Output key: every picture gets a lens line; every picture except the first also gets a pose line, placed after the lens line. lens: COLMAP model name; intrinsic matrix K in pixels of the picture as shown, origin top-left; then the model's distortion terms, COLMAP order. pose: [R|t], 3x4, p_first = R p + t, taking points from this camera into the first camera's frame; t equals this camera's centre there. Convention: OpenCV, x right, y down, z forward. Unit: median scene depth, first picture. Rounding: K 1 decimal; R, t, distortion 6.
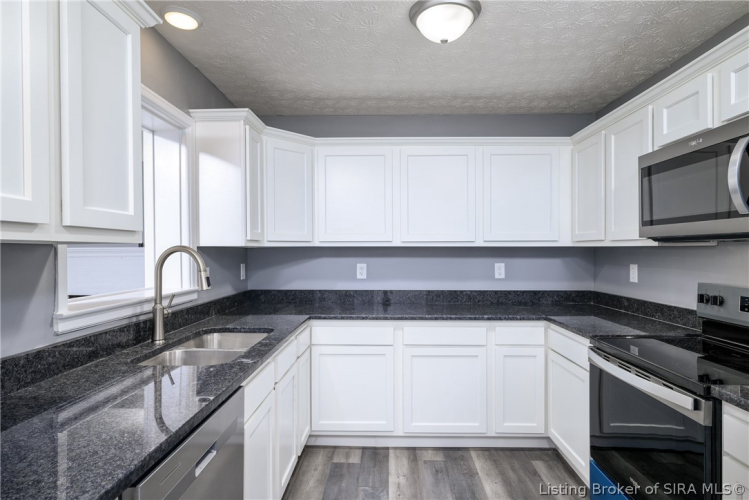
lens RADIAL K [[400.3, 0, 373.9], [0, 400.3, 251.6], [0, 0, 1]] dist [-0.003771, 0.000304]
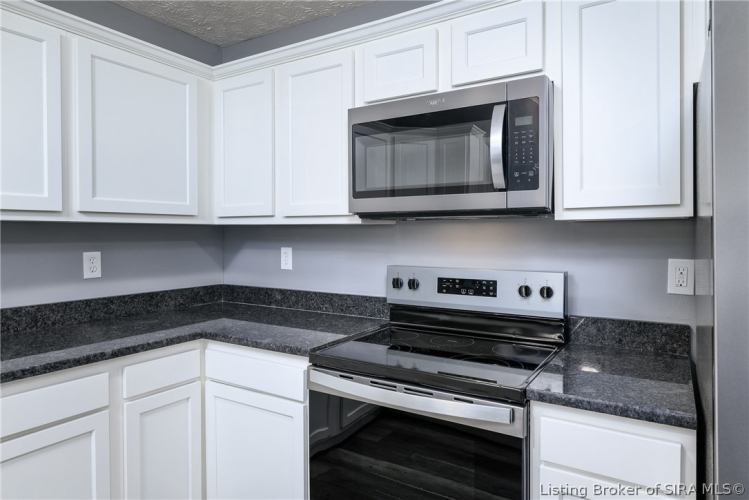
lens RADIAL K [[476.5, 0, 407.2], [0, 476.5, 236.9], [0, 0, 1]] dist [-0.011629, -0.006131]
pose [[0.495358, -0.008159, 0.868651, -0.076489], [0.002279, 0.999965, 0.008093, 0.004438], [-0.868686, -0.002029, 0.495359, 0.376904]]
